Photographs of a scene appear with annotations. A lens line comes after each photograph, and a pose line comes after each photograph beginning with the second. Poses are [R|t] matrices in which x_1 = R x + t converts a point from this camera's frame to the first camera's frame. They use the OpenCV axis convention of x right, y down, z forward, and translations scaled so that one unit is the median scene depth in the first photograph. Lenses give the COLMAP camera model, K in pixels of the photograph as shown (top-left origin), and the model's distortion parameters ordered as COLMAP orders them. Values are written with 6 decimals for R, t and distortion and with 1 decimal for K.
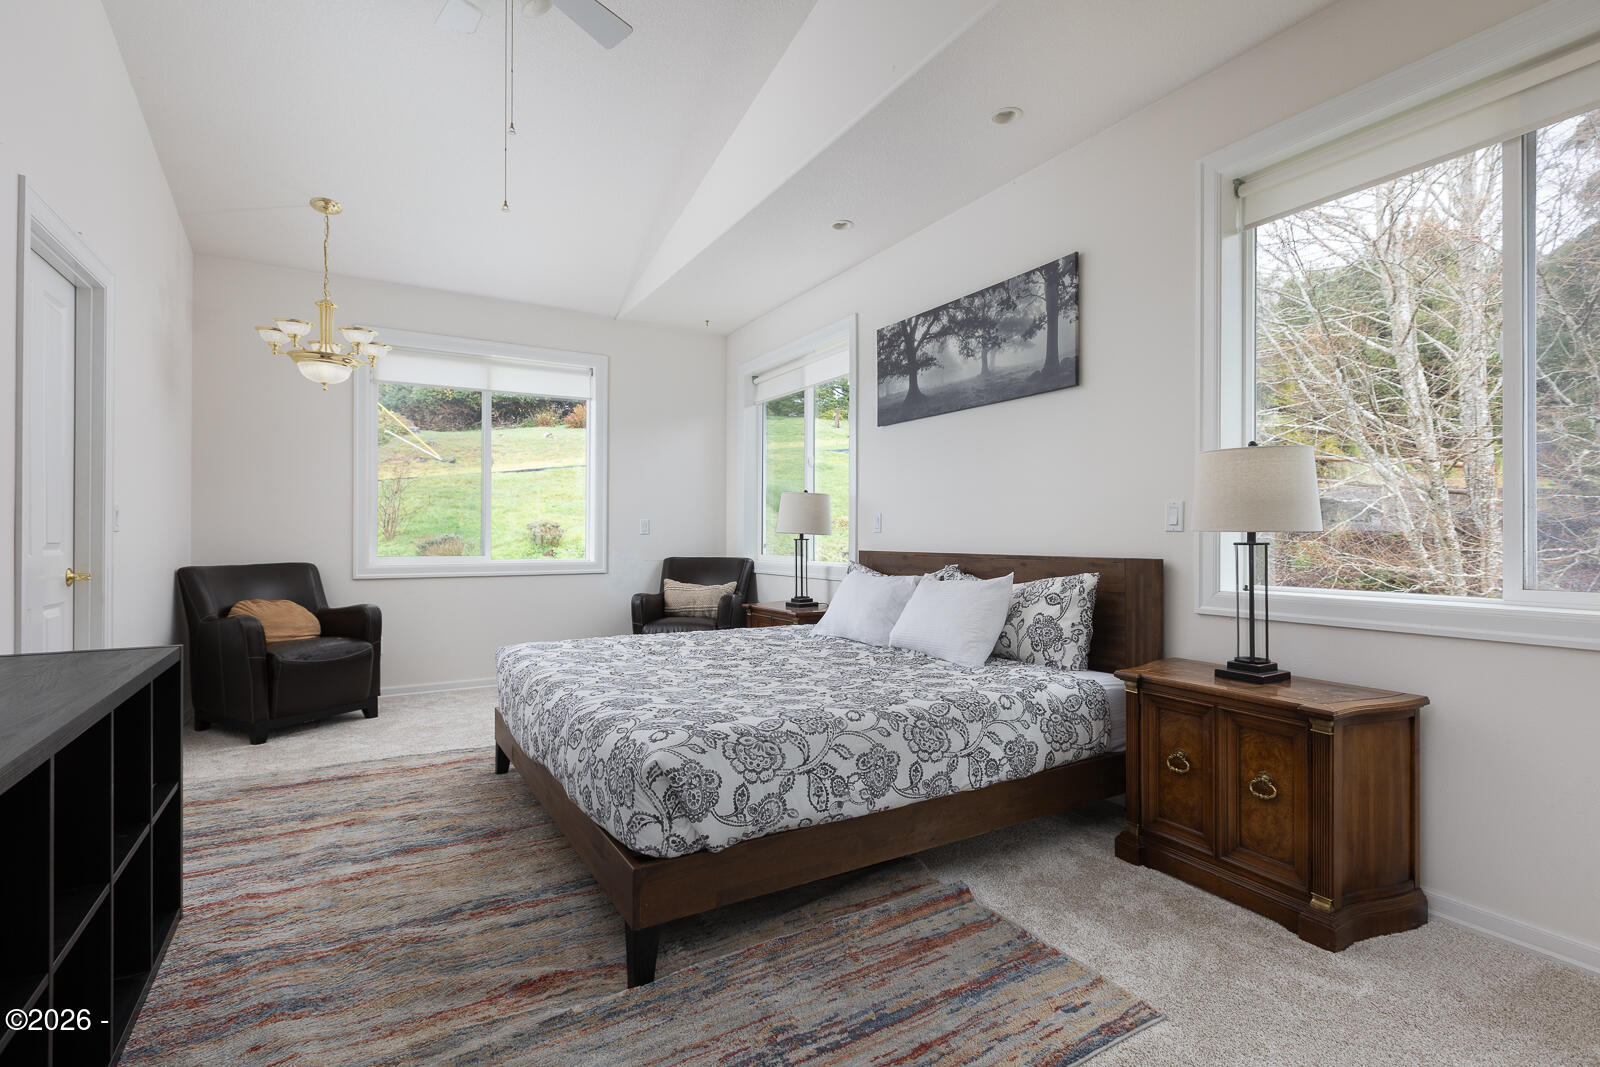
lens RADIAL K [[725.5, 0, 794.4], [0, 725.5, 535.0], [0, 0, 1]] dist [0.000754, 0.000176]
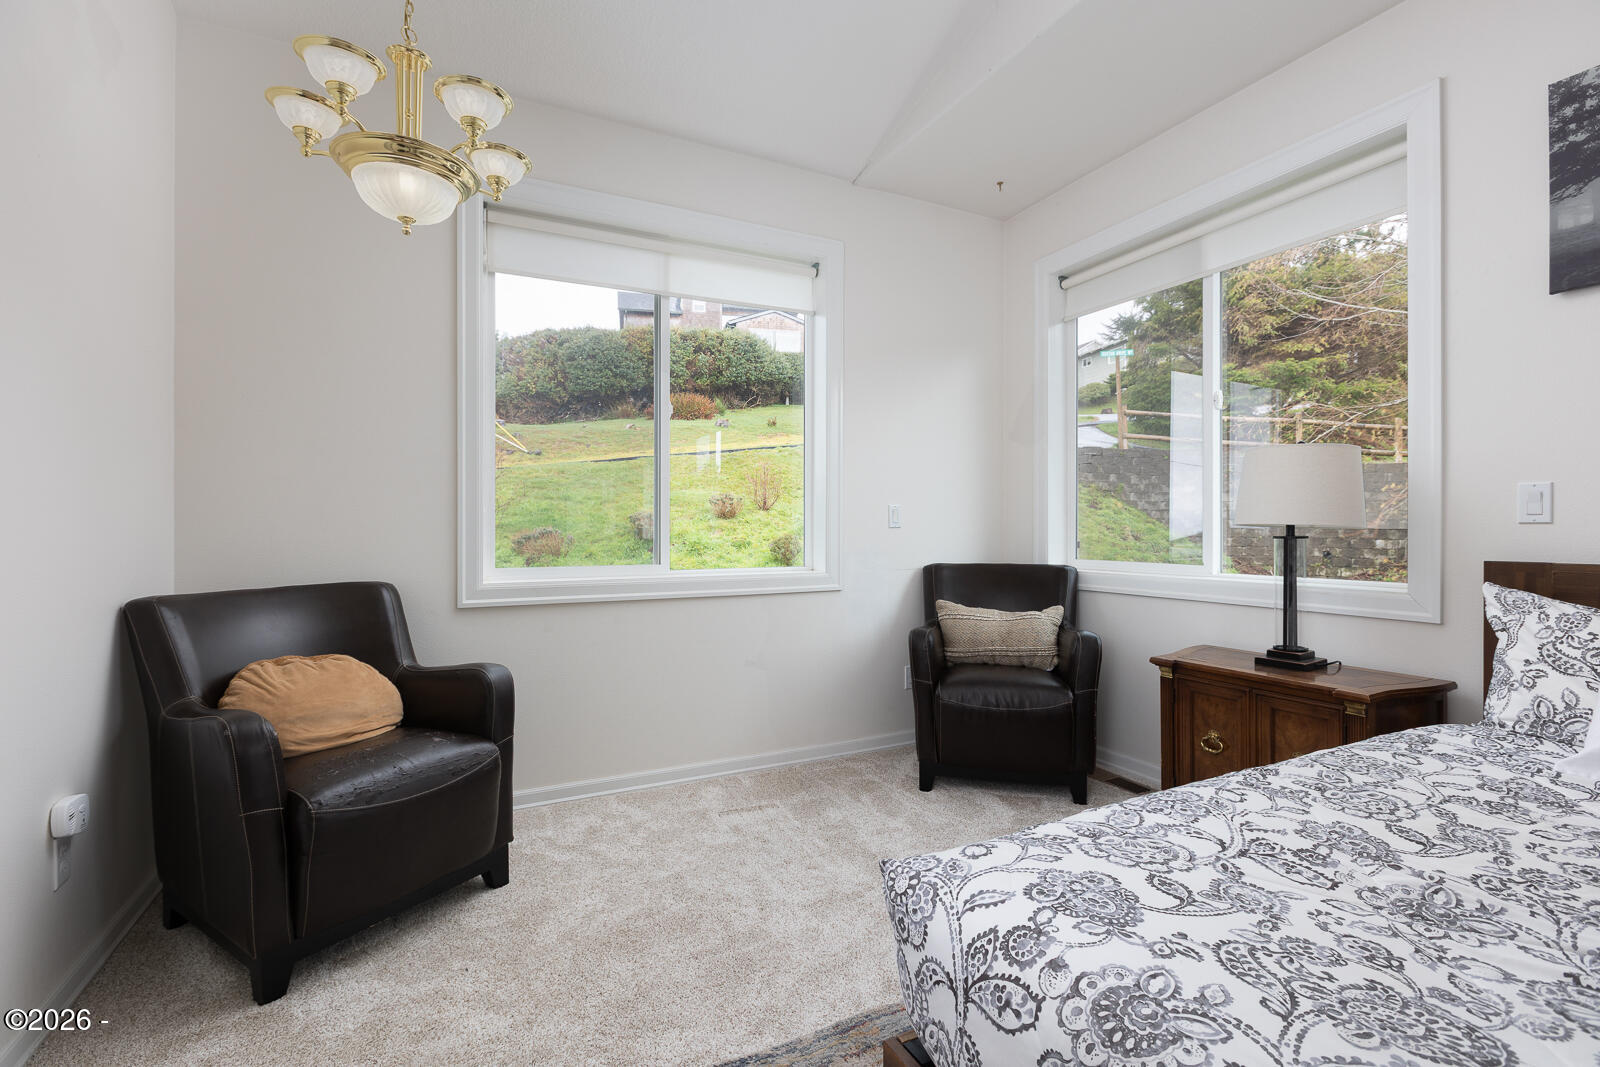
lens RADIAL K [[725.5, 0, 803.6], [0, 725.5, 529.5], [0, 0, 1]] dist [0.000754, 0.000176]
pose [[0.996611, -0.001725, -0.082238, -0.318004], [0.001926, 0.999995, 0.002358, -0.002247], [0.082234, -0.002508, 0.996610, 0.497560]]
